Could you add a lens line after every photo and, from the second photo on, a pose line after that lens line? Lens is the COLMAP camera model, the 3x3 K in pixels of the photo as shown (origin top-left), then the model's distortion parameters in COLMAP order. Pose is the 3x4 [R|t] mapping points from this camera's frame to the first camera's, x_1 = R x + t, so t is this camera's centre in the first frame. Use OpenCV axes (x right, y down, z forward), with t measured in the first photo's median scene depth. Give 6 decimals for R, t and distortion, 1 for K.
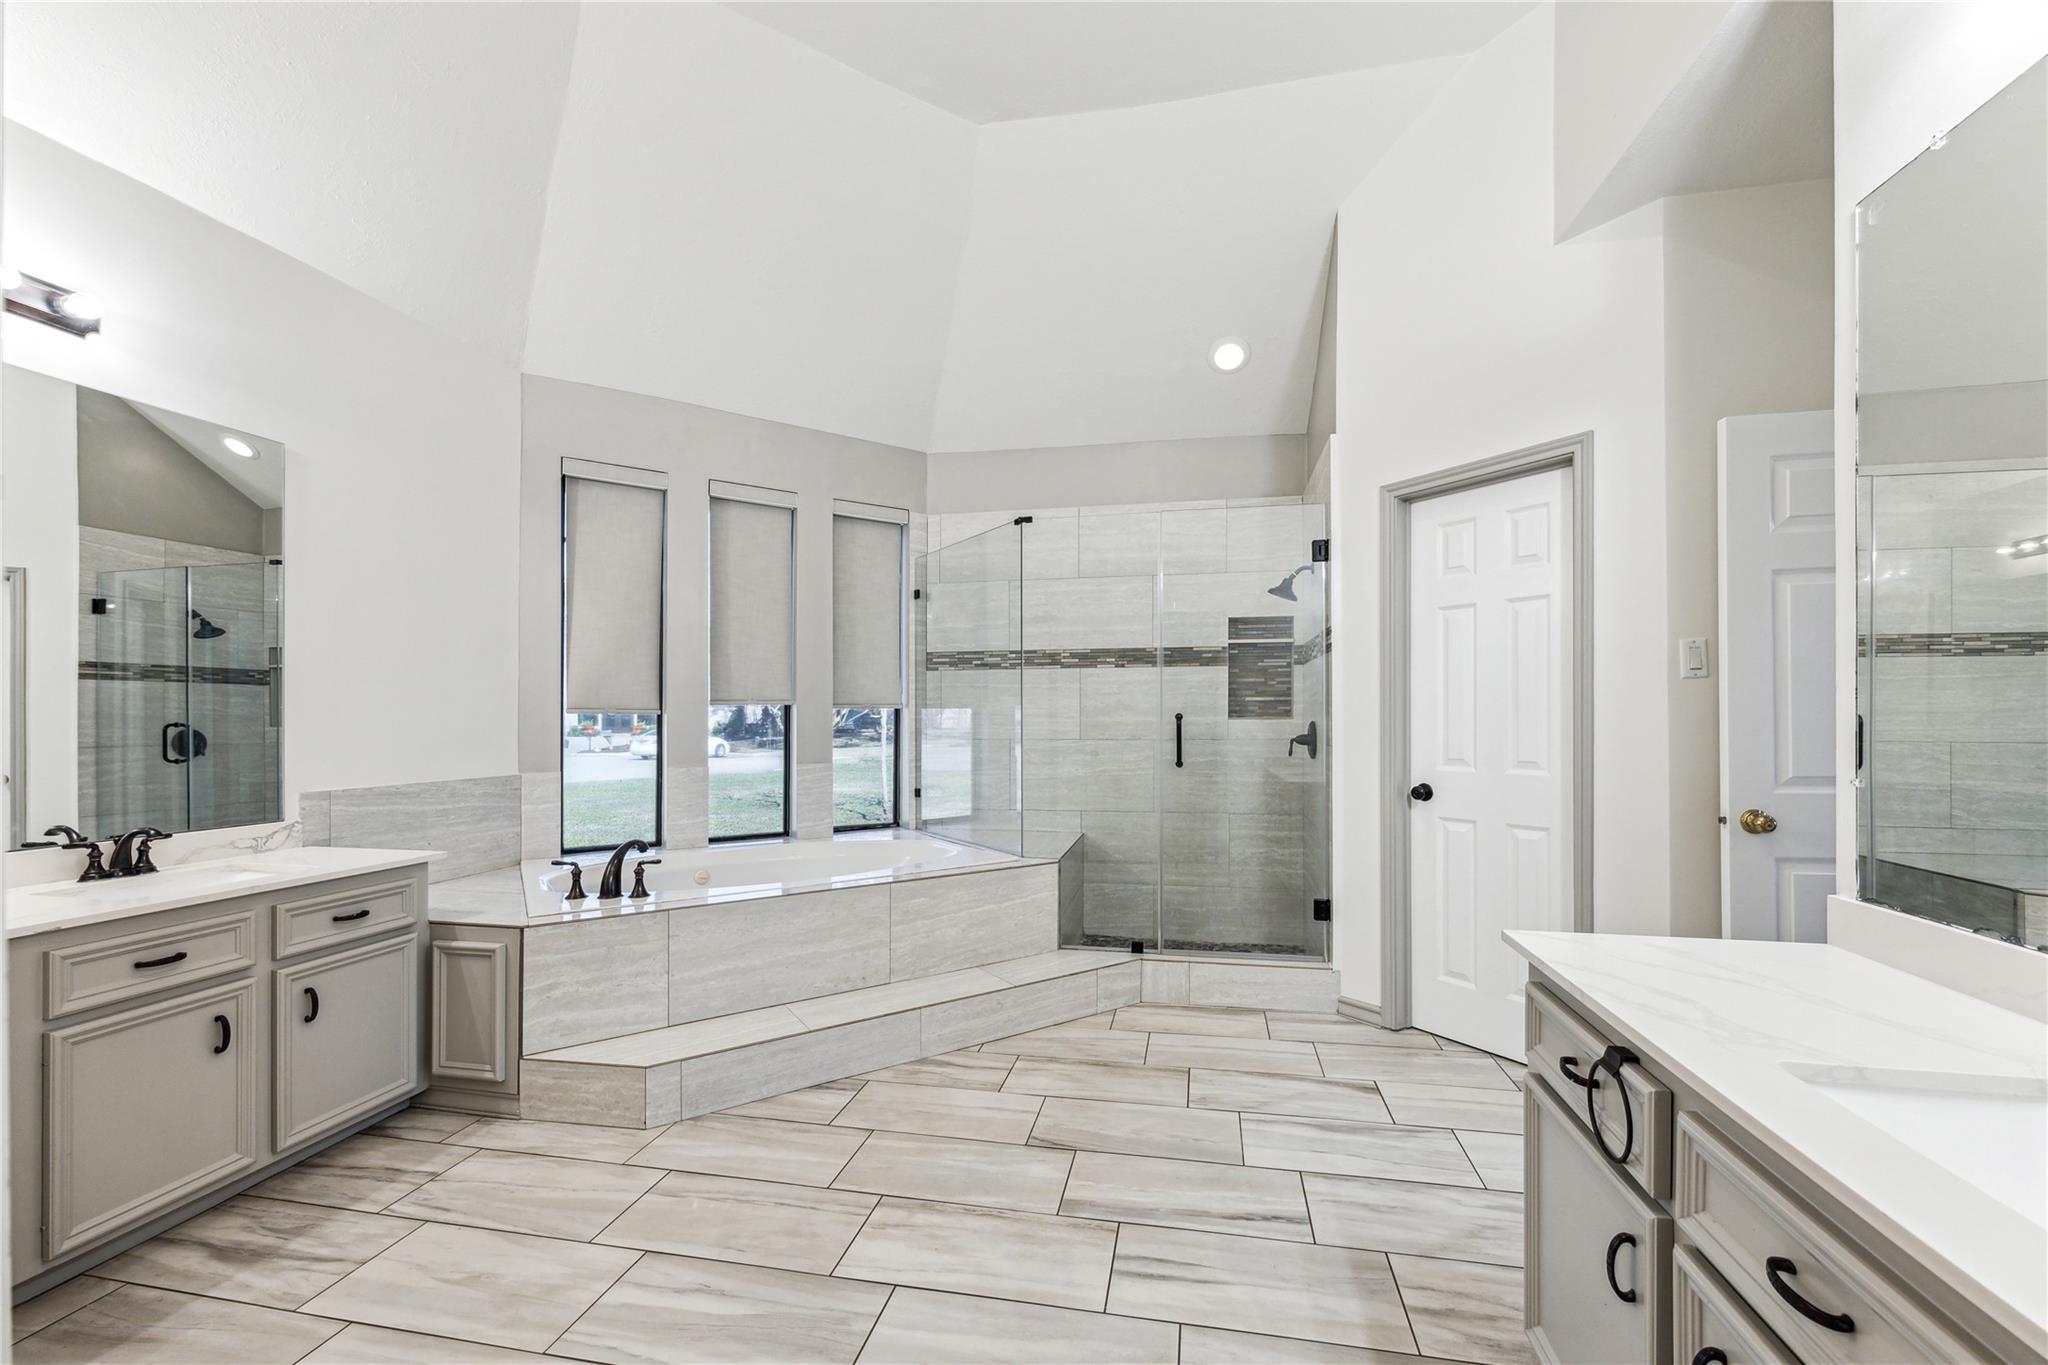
lens RADIAL K [[816.2, 0, 1038.2], [0, 816.2, 718.0], [0, 0, 1]] dist [-0.001162, -0.000680]
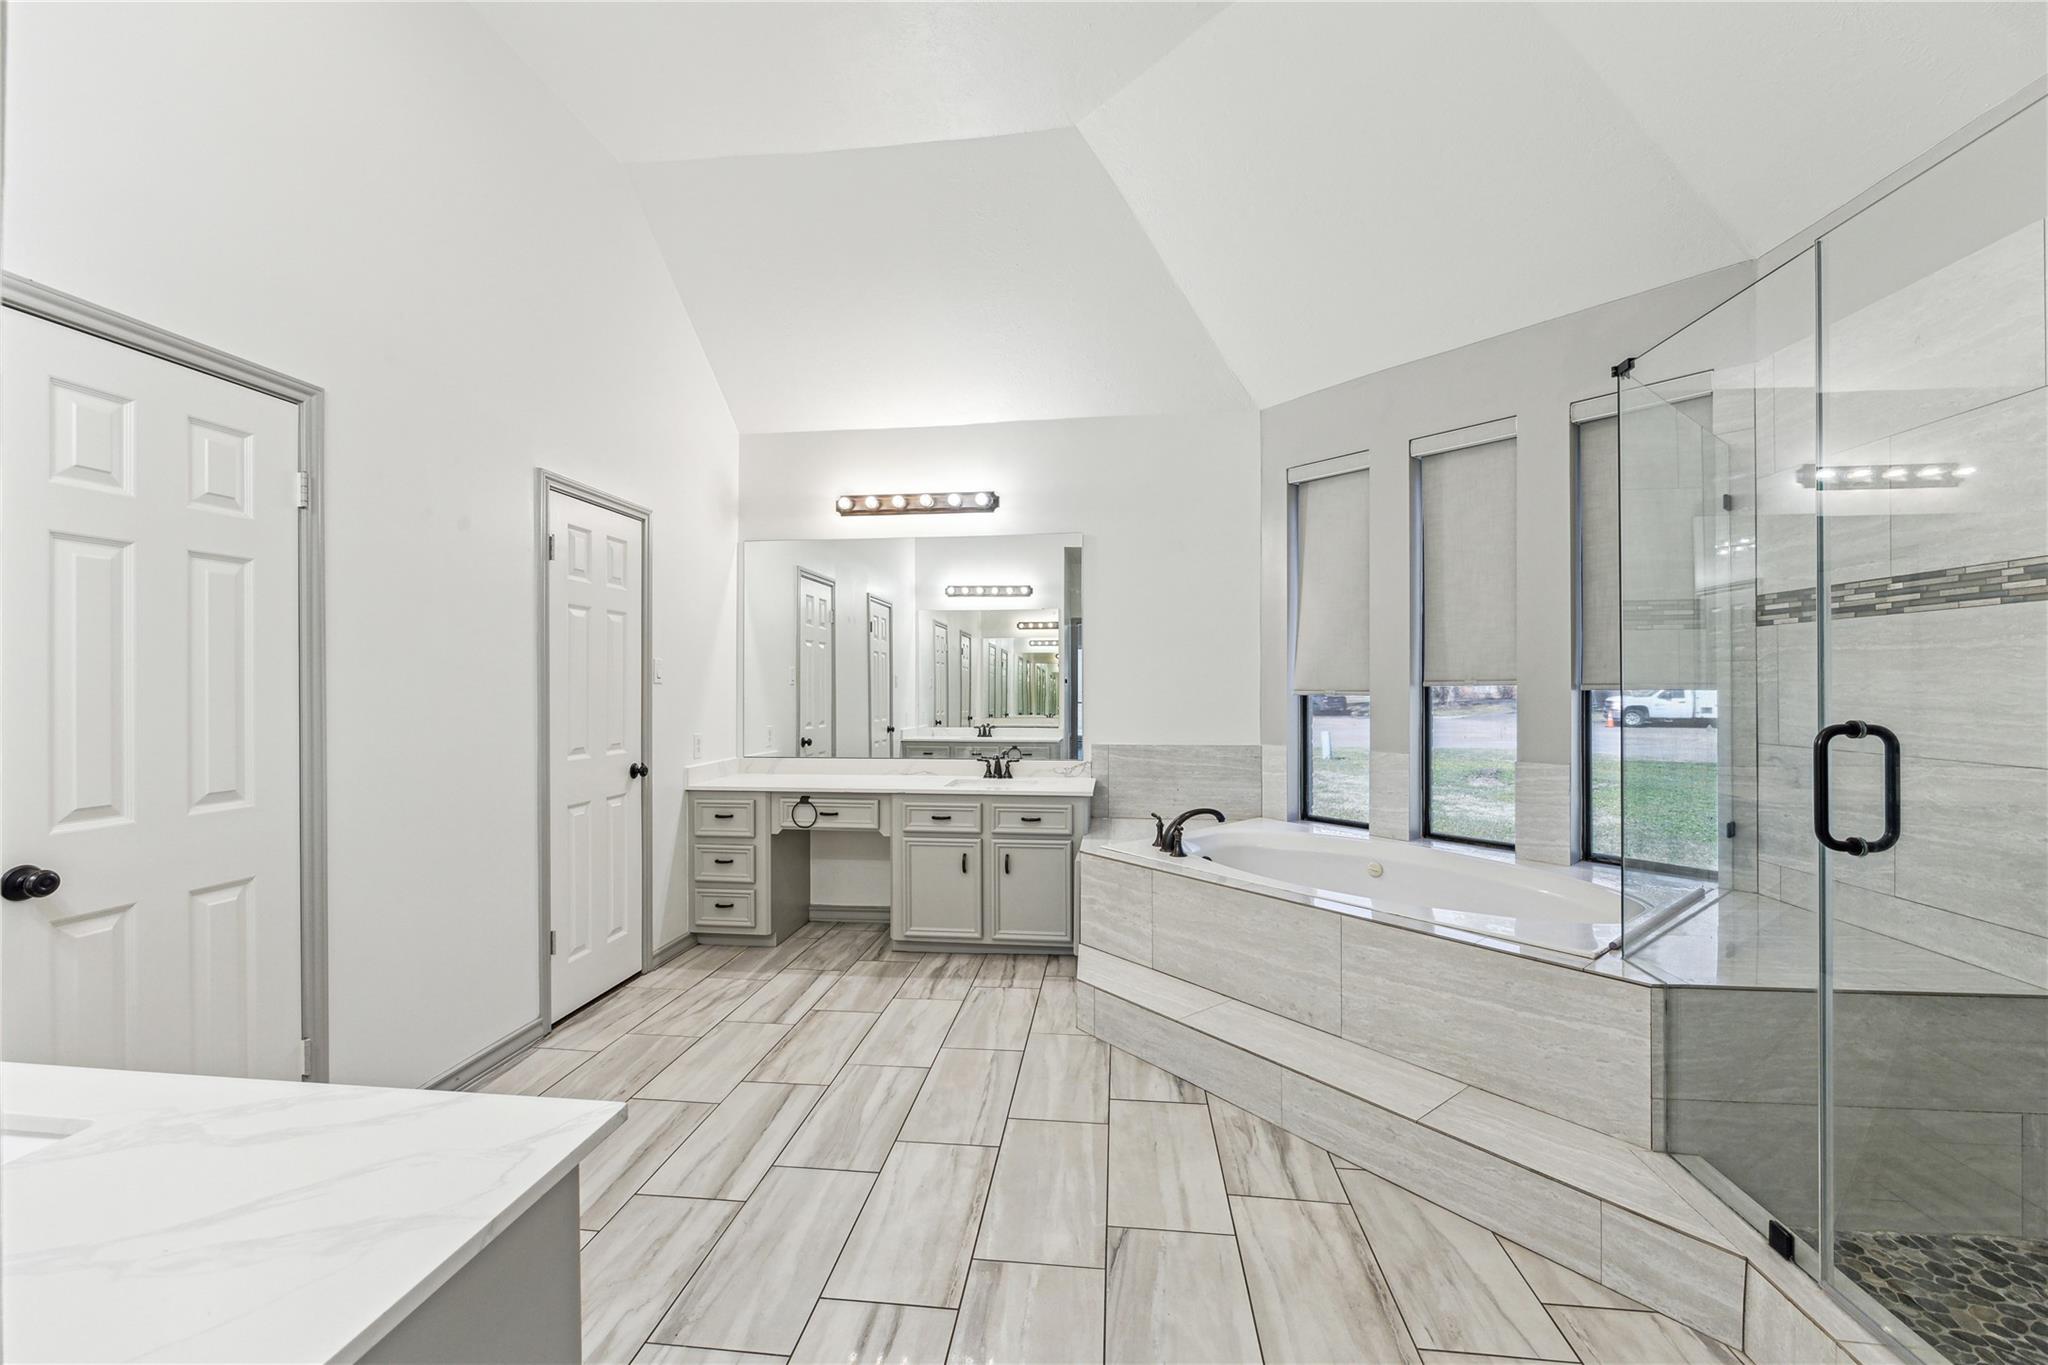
lens RADIAL K [[816.2, 0, 1020.6], [0, 816.2, 681.4], [0, 0, 1]] dist [-0.001162, -0.000680]
pose [[0.076224, 0.001270, -0.997090, 0.722871], [0.004347, 0.999989, 0.001606, -0.038036], [0.997081, -0.004457, 0.076217, 0.748115]]
